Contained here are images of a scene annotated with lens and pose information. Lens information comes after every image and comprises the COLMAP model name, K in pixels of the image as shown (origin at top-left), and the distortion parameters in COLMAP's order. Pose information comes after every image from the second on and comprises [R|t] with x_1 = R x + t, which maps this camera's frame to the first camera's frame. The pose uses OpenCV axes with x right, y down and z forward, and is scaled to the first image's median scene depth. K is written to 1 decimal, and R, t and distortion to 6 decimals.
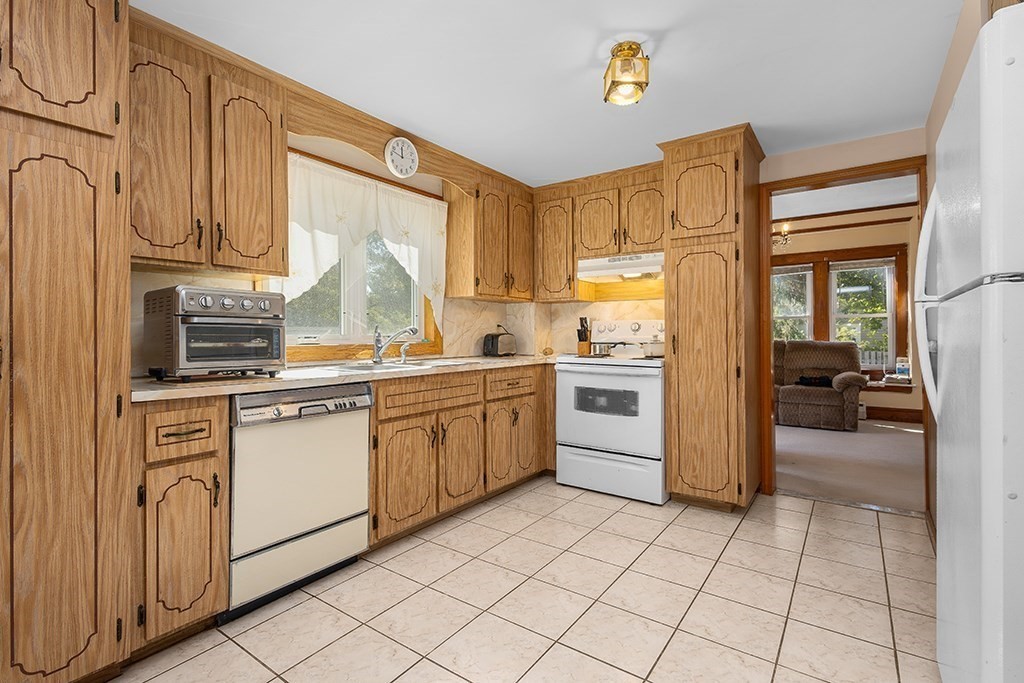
lens RADIAL K [[468.3, 0, 511.2], [0, 468.3, 332.3], [0, 0, 1]] dist [0.013106, -0.003393]
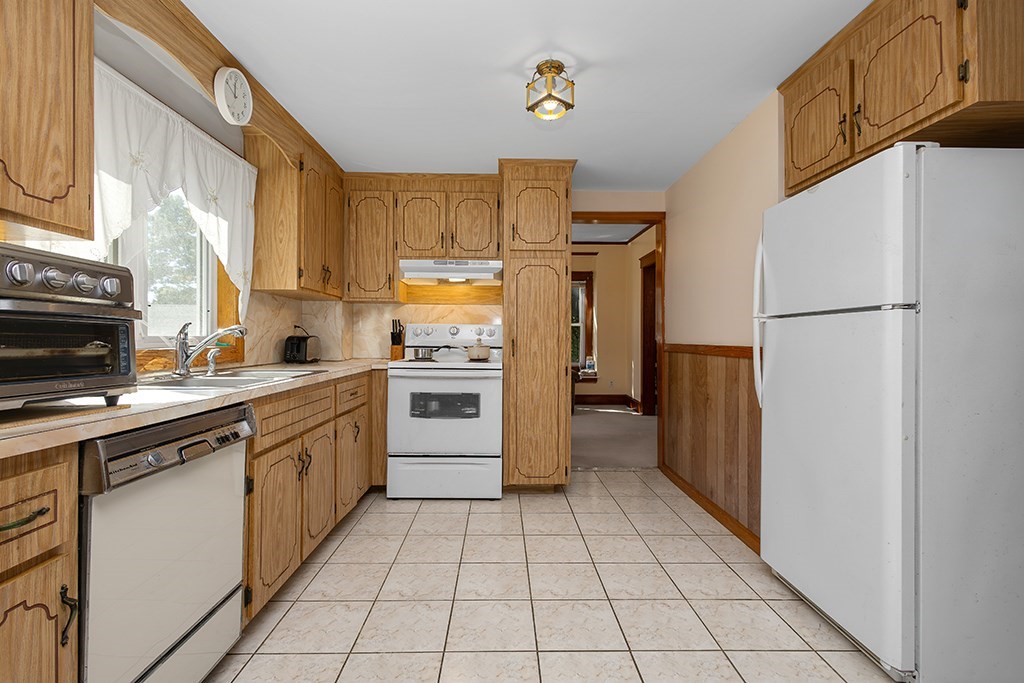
lens RADIAL K [[468.3, 0, 500.5], [0, 468.3, 337.1], [0, 0, 1]] dist [0.013106, -0.003393]
pose [[0.809446, 0.008120, 0.587138, -0.346628], [-0.010089, 0.999949, 0.000079, 0.001818], [-0.587107, -0.005987, 0.809487, 0.160458]]
